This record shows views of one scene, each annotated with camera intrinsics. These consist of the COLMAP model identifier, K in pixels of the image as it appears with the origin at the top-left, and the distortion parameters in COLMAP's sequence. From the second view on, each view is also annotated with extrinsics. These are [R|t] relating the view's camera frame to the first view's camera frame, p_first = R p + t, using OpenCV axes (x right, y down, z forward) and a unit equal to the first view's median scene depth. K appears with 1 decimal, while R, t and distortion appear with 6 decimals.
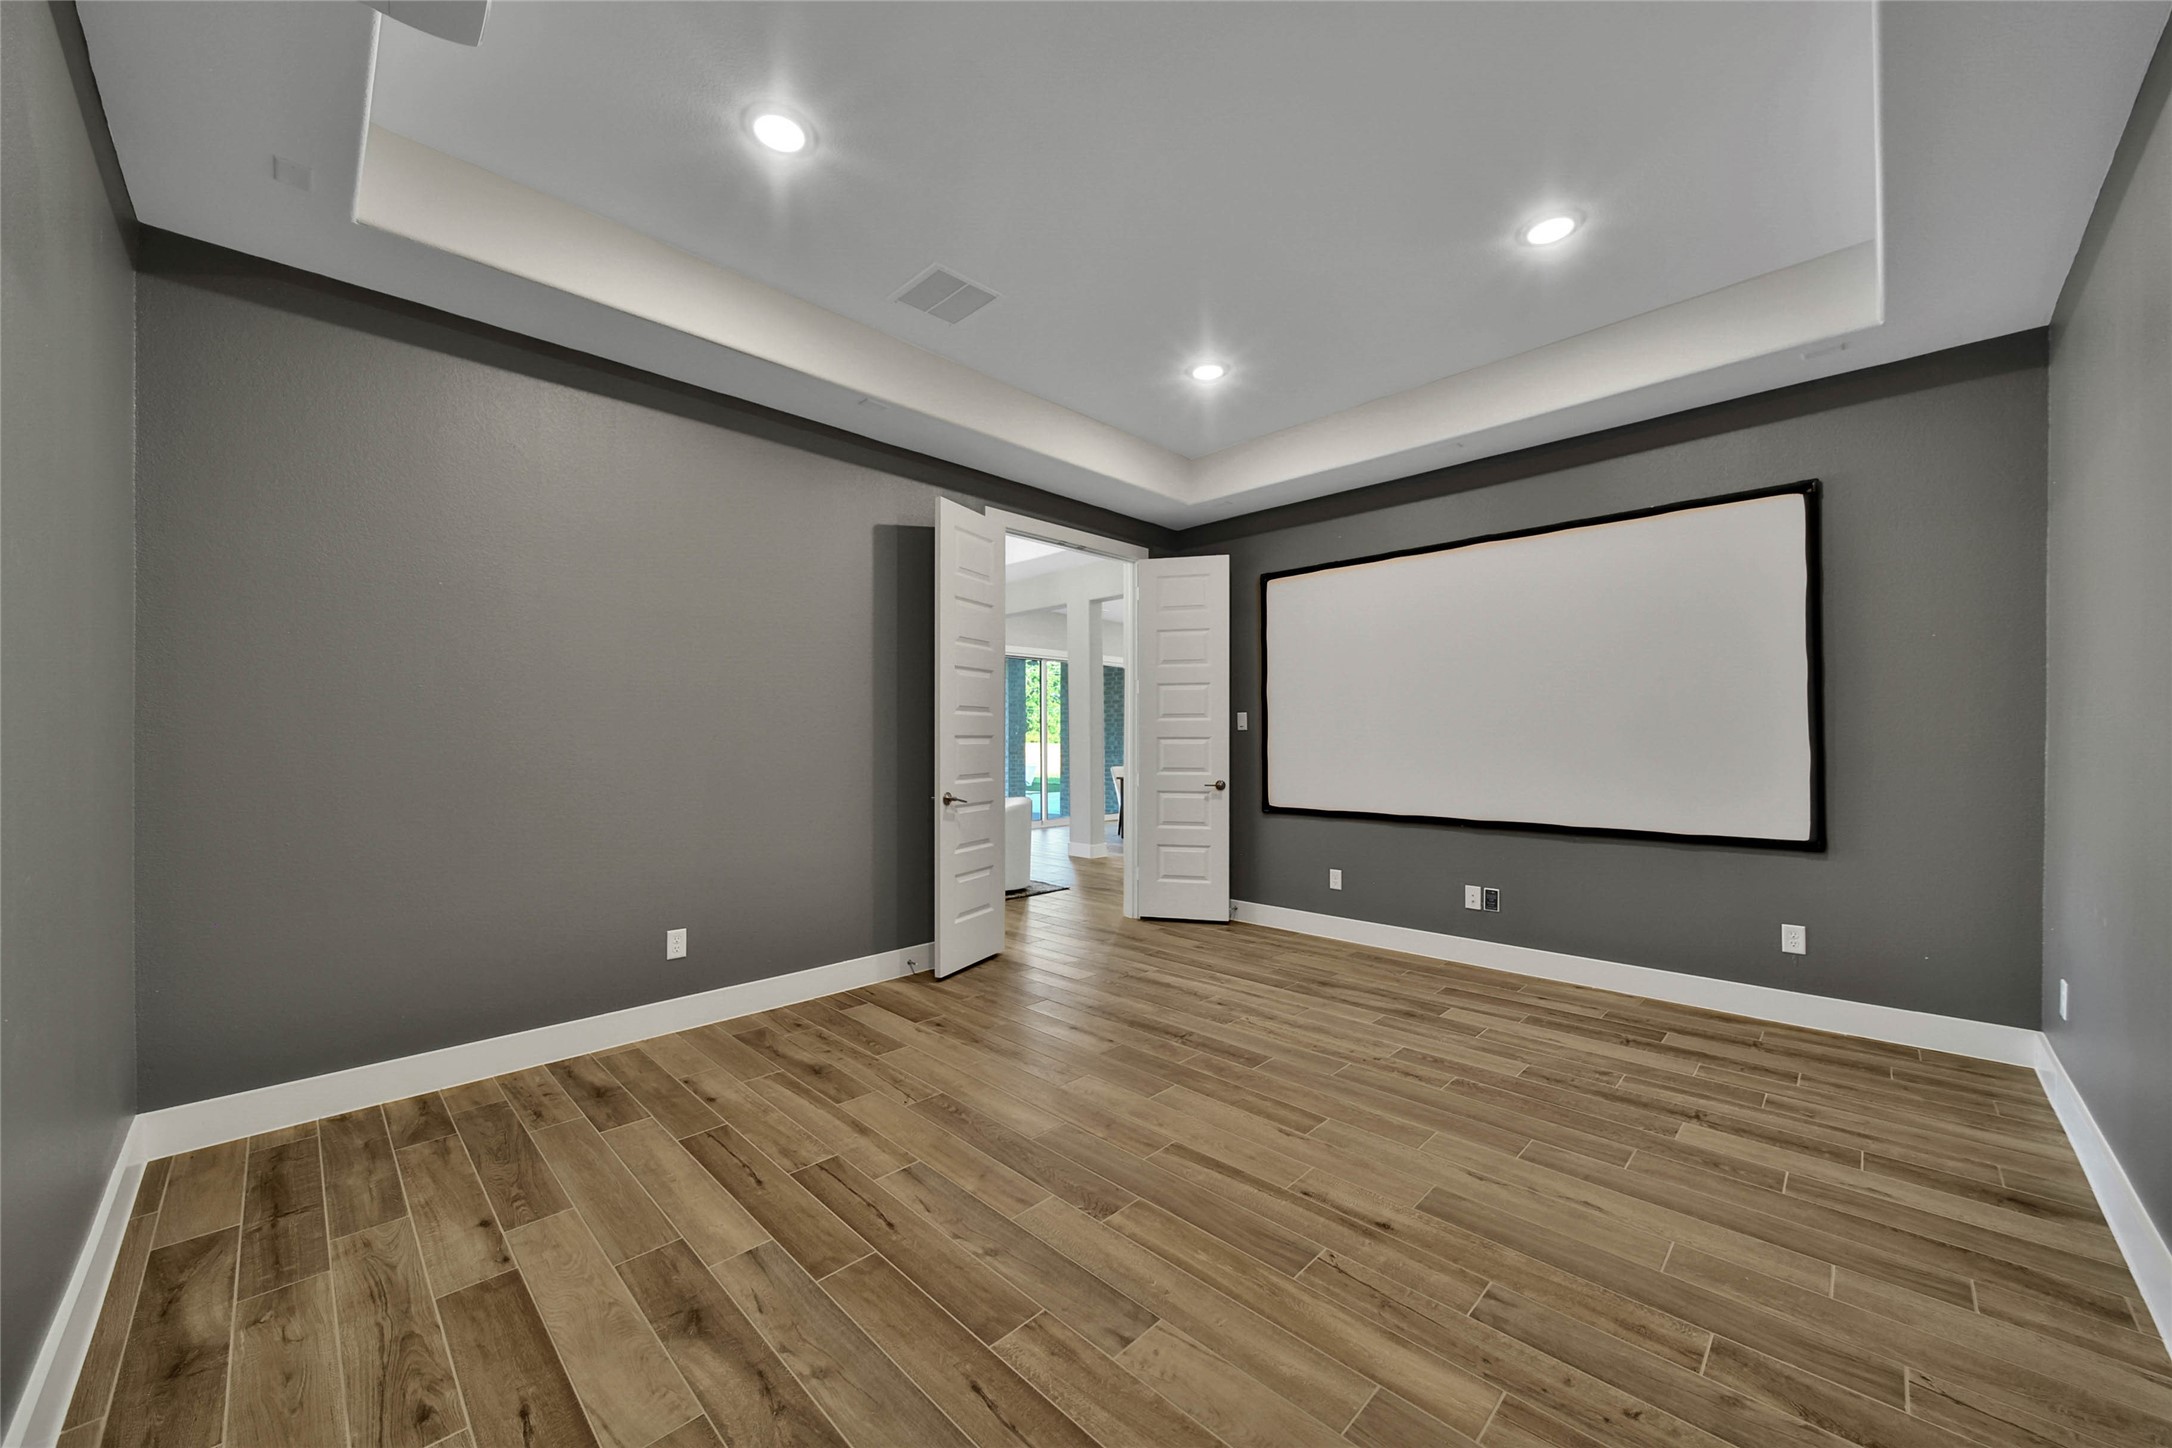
lens RADIAL K [[805.7, 0, 1082.5], [0, 805.7, 734.5], [0, 0, 1]] dist [0.001781, 0.000089]
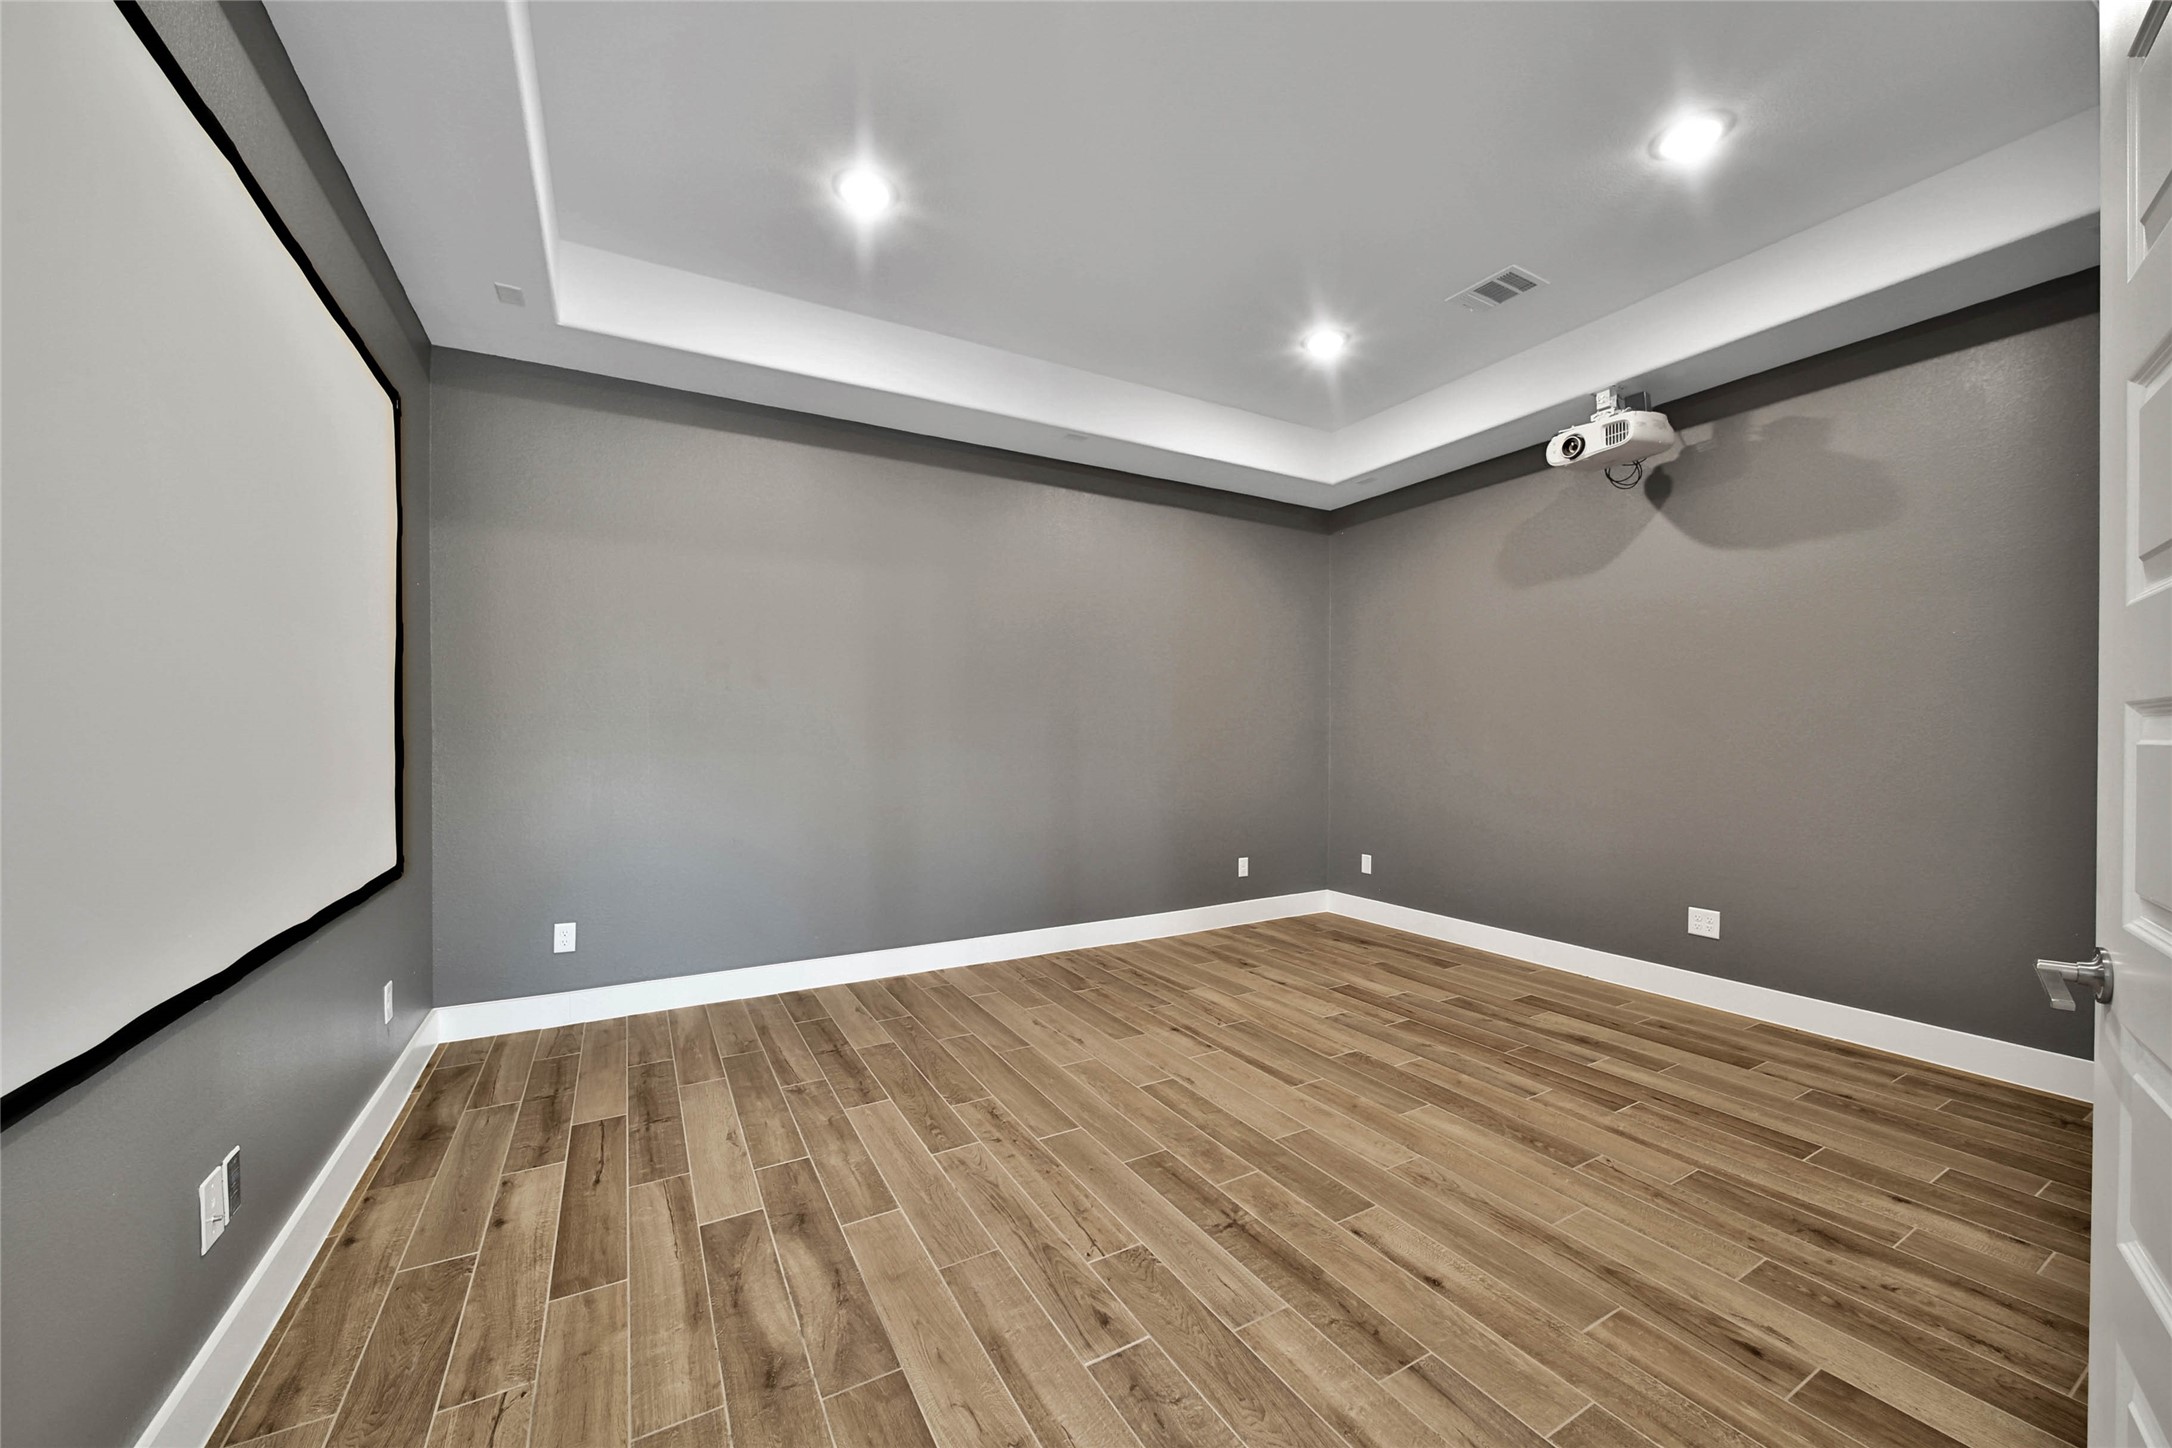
lens RADIAL K [[805.7, 0, 1086.7], [0, 805.7, 732.3], [0, 0, 1]] dist [0.001781, 0.000089]
pose [[-0.963976, 0.001597, 0.265983, 0.078647], [-0.001003, 0.999953, -0.009640, 0.014274], [-0.265986, -0.009559, -0.963930, 1.880184]]
